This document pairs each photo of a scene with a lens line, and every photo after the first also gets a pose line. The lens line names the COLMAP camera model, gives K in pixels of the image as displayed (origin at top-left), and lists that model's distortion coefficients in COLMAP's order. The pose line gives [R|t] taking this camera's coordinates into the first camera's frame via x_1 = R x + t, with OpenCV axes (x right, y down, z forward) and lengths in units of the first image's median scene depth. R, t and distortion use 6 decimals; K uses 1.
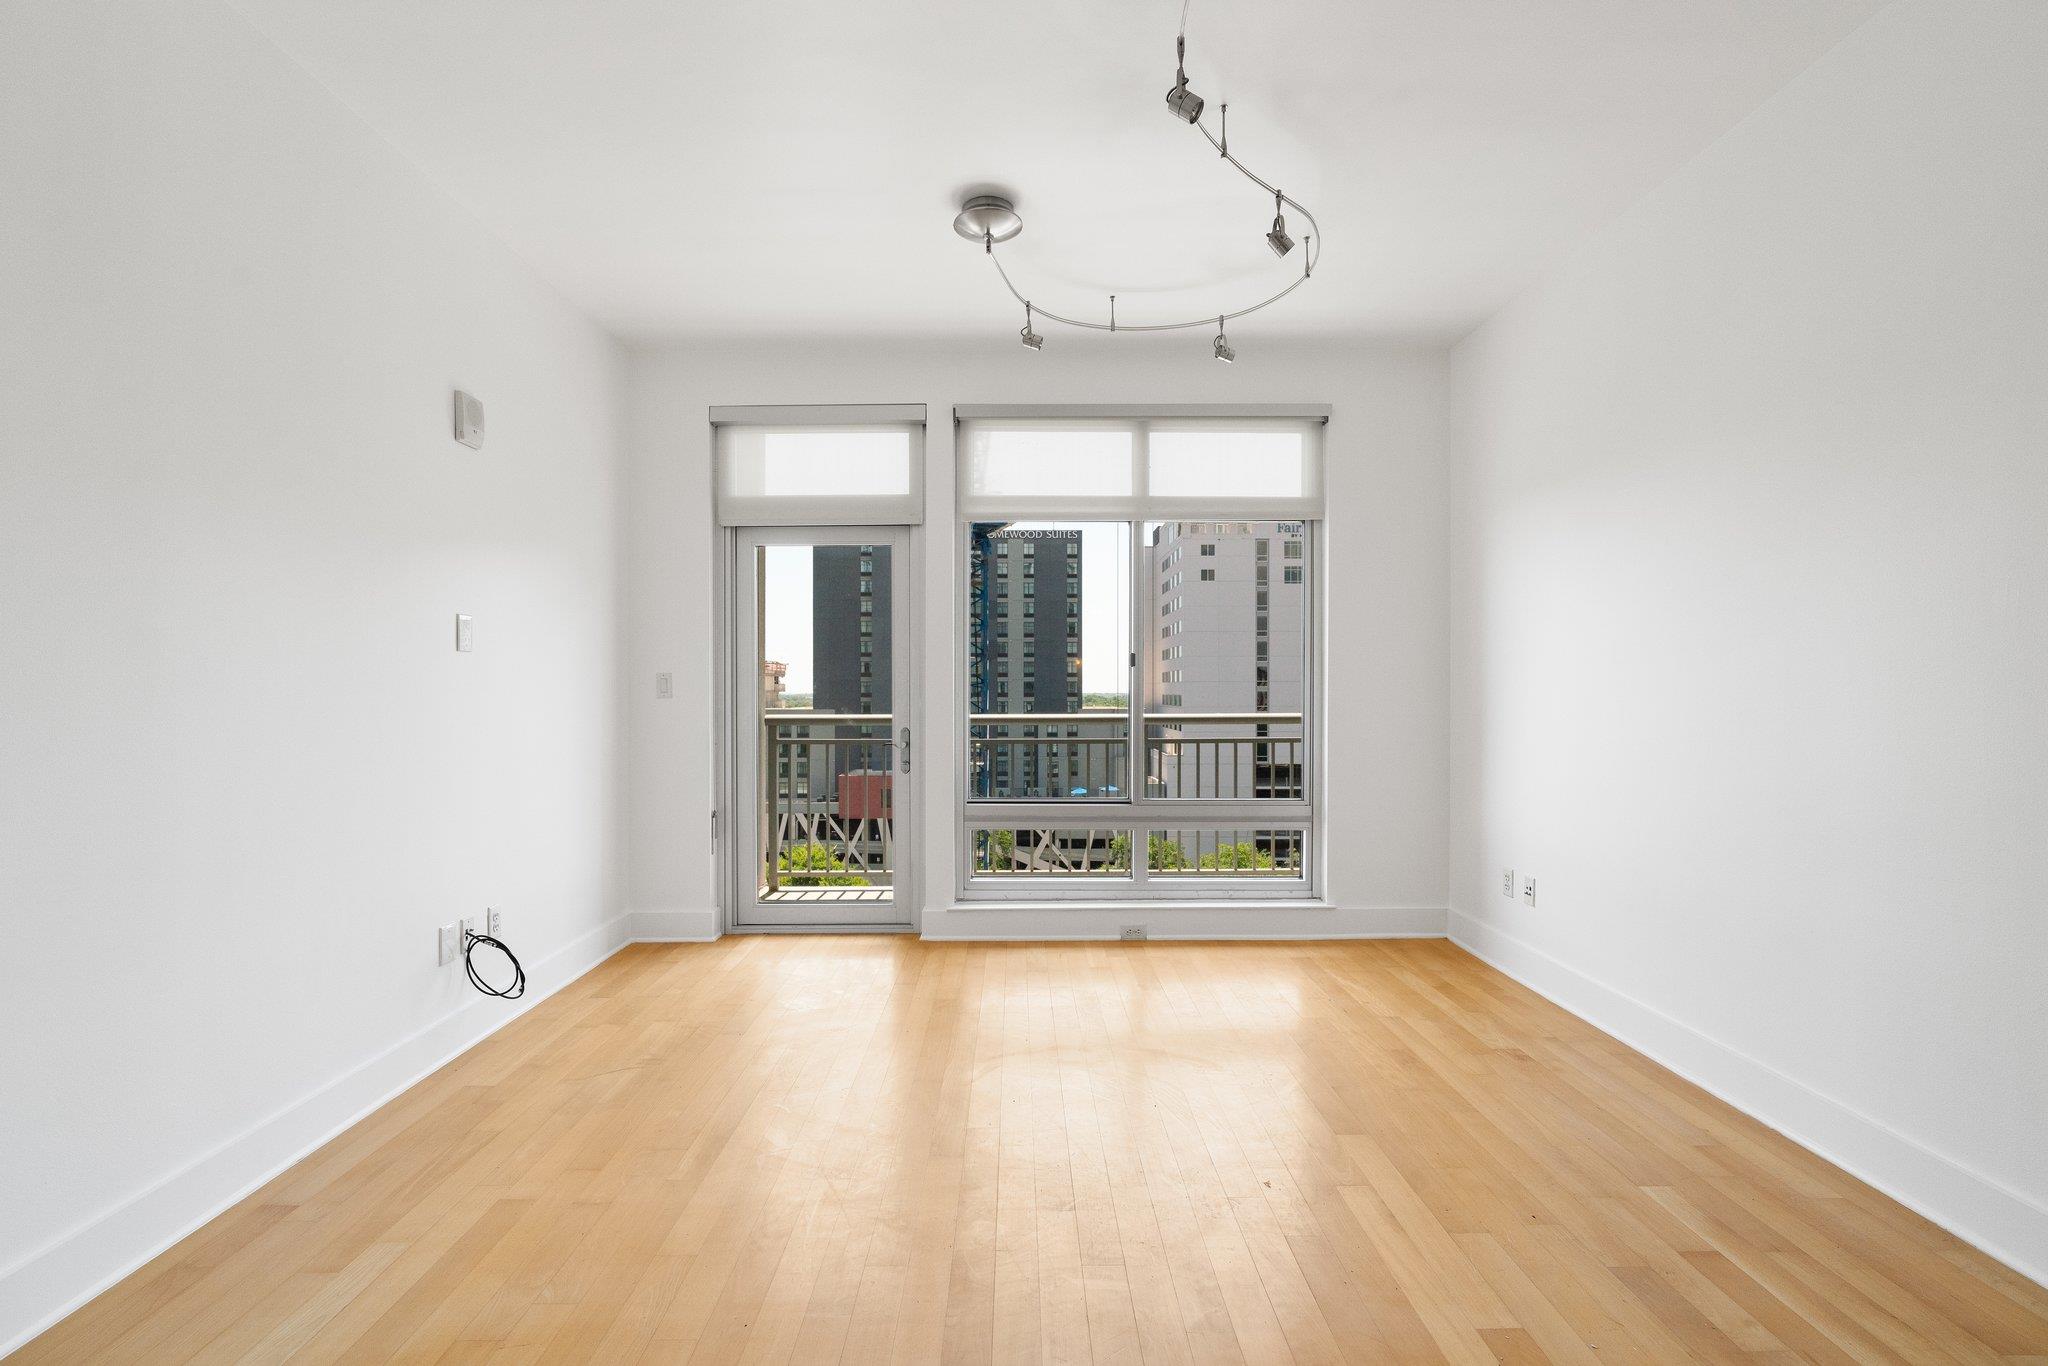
lens RADIAL K [[916.3, 0, 1020.9], [0, 916.3, 689.9], [0, 0, 1]] dist [-0.013072, 0.000540]
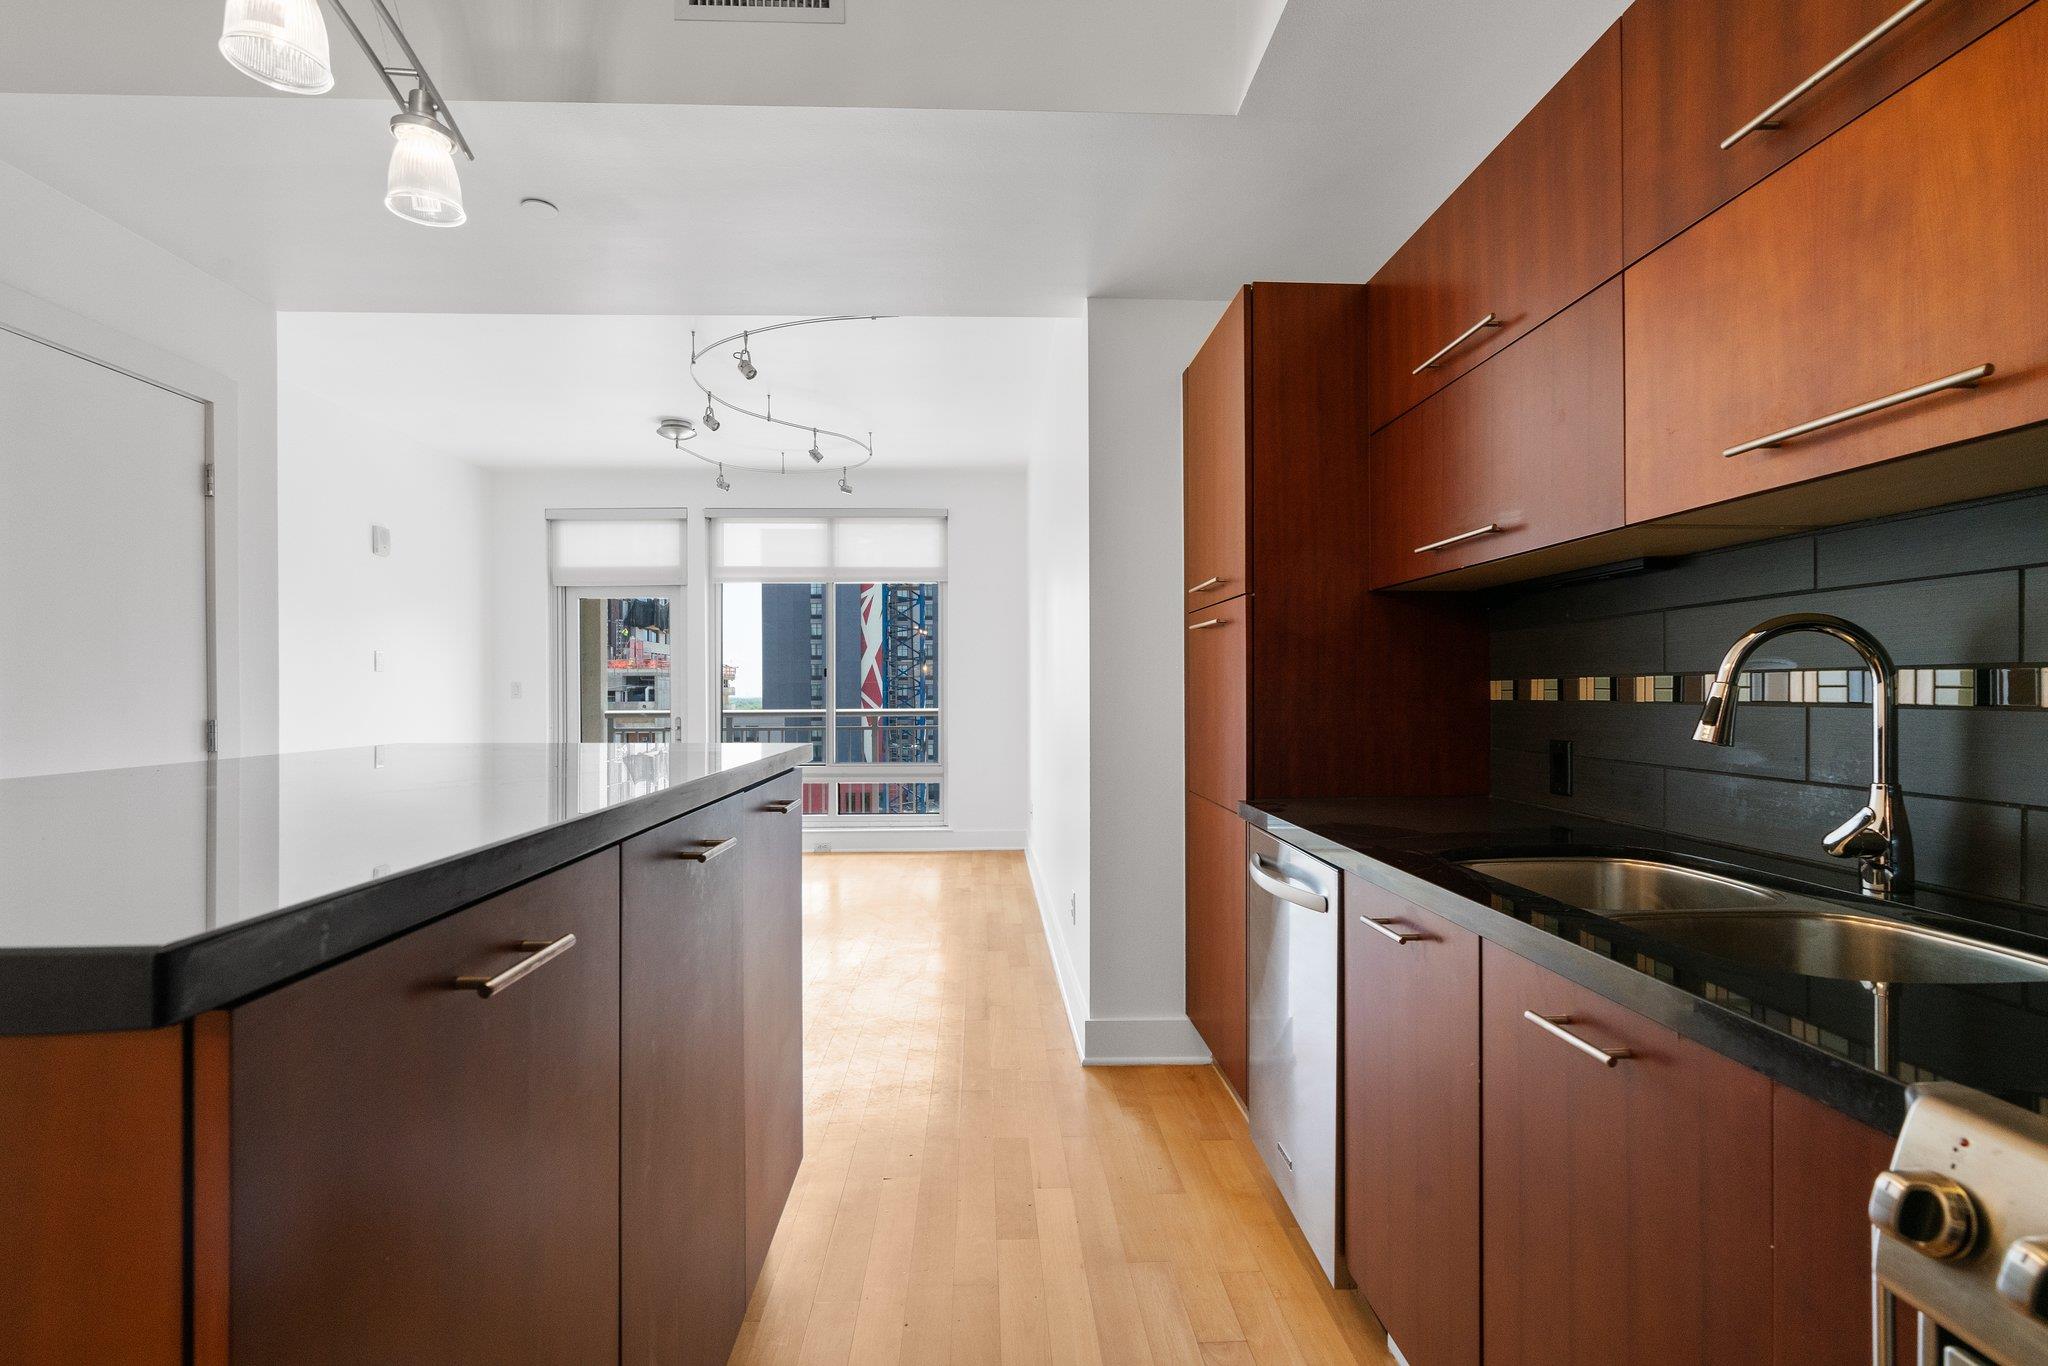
lens RADIAL K [[951.7, 0, 1019.2], [0, 951.7, 699.2], [0, 0, 1]] dist [-0.002080, 0.000139]
pose [[0.999566, -0.003399, 0.029251, 0.407849], [0.003192, 0.999970, 0.007115, 0.001939], [-0.029274, -0.007018, 0.999547, -0.624448]]
